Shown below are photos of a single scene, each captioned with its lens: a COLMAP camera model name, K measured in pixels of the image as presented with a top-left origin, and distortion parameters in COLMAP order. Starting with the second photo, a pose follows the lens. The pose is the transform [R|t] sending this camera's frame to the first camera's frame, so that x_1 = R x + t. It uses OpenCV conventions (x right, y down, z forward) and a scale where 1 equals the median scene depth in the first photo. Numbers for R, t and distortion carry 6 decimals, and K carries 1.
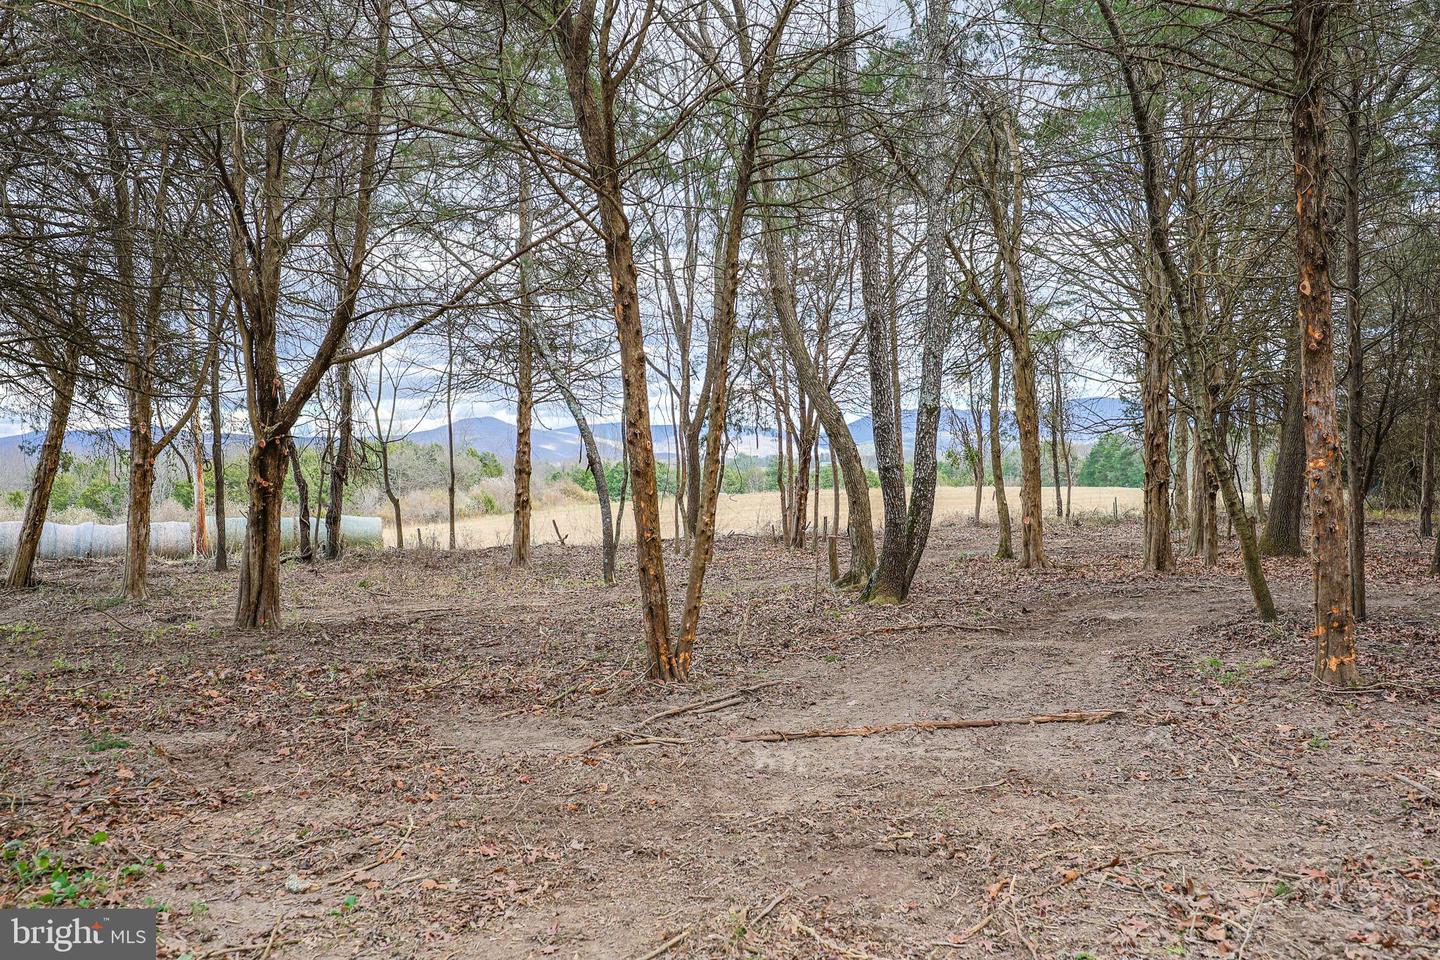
lens RADIAL K [[1176.4, 0, 714.9], [0, 1176.4, 480.3], [0, 0, 1]] dist [0.002850, 0.007124]
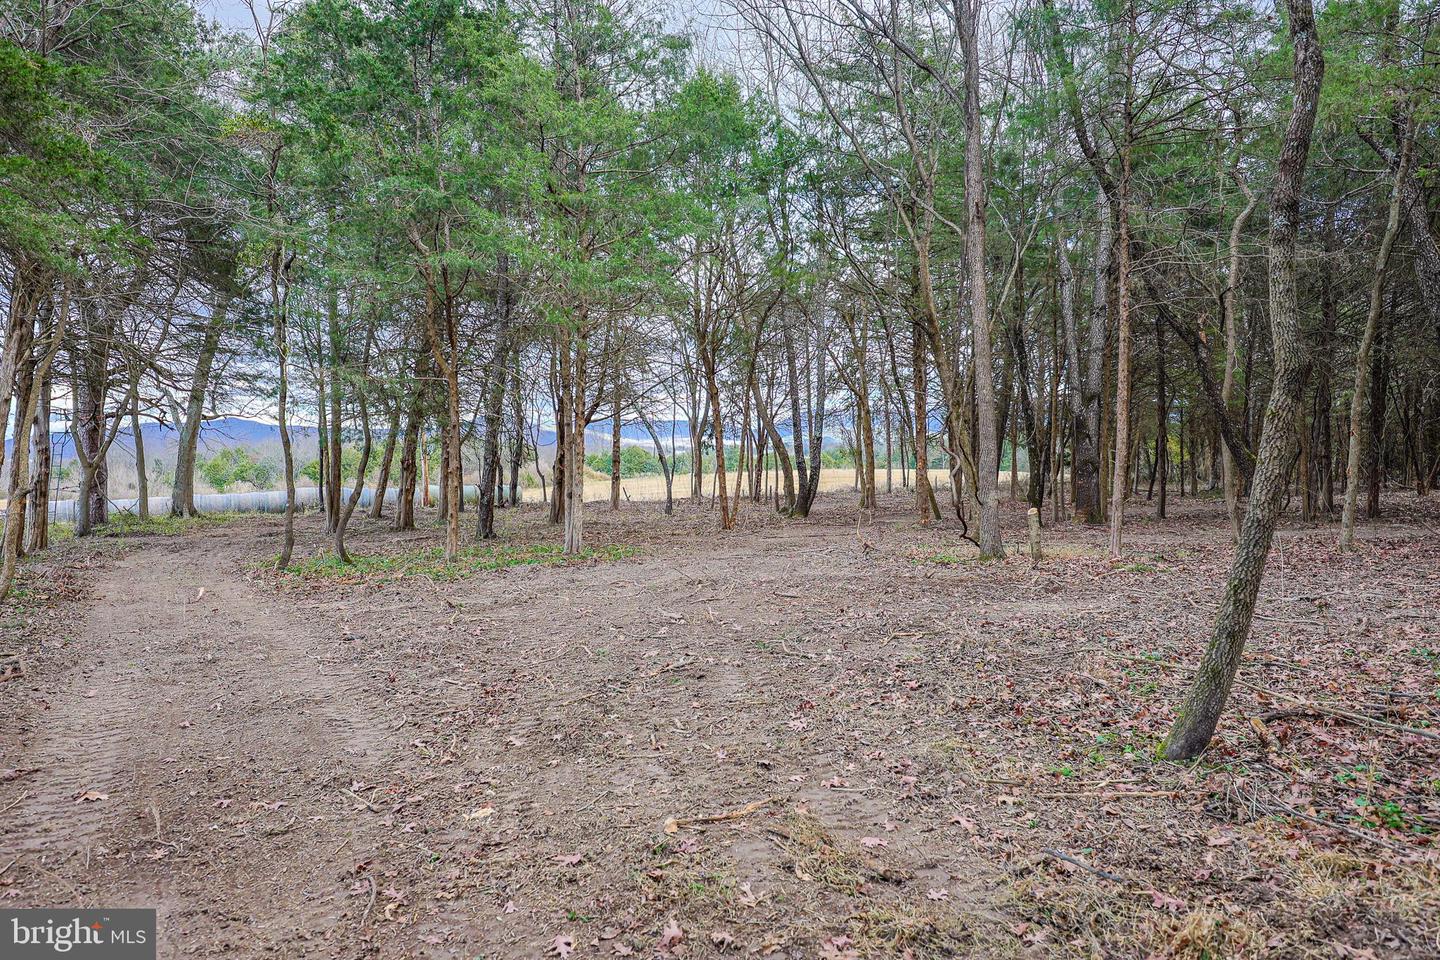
lens RADIAL K [[916.9, 0, 725.8], [0, 916.9, 478.3], [0, 0, 1]] dist [0.002202, -0.001966]
pose [[0.998709, 0.002652, 0.050736, -0.058294], [-0.003472, 0.999865, 0.016069, -0.004237], [-0.050687, -0.016224, 0.998583, -0.504737]]
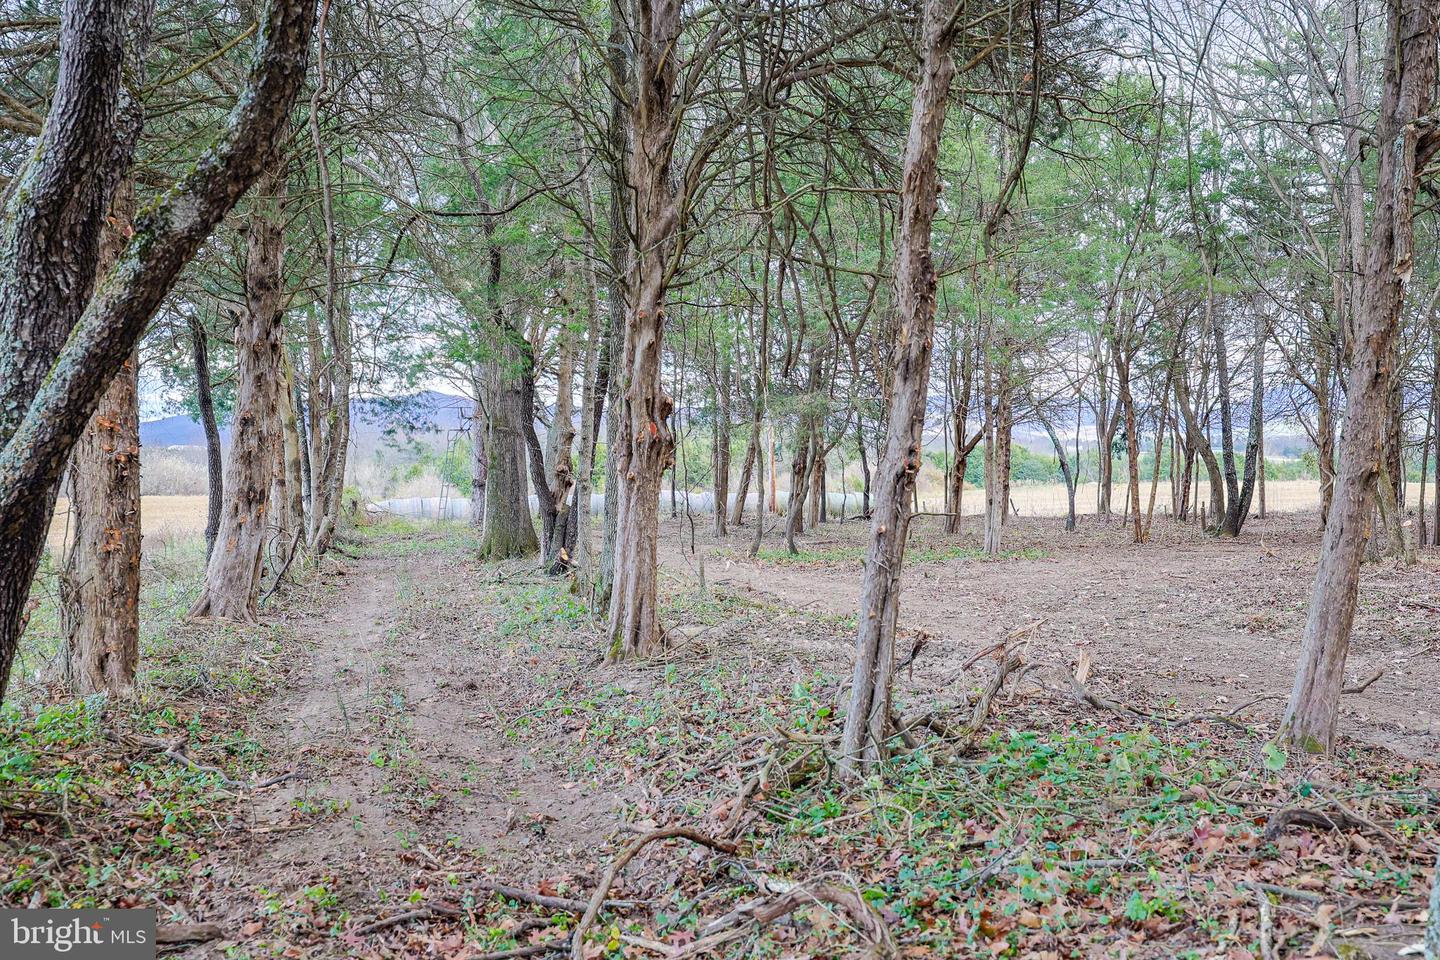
lens RADIAL K [[1475.9, 0, 724.6], [0, 1475.9, 479.1], [0, 0, 1]] dist [-0.010964, 0.000000]
pose [[0.973656, 0.024005, -0.226756, -0.077029], [-0.021250, 0.999668, 0.014583, -0.011247], [0.227031, -0.009380, 0.973842, -1.014642]]
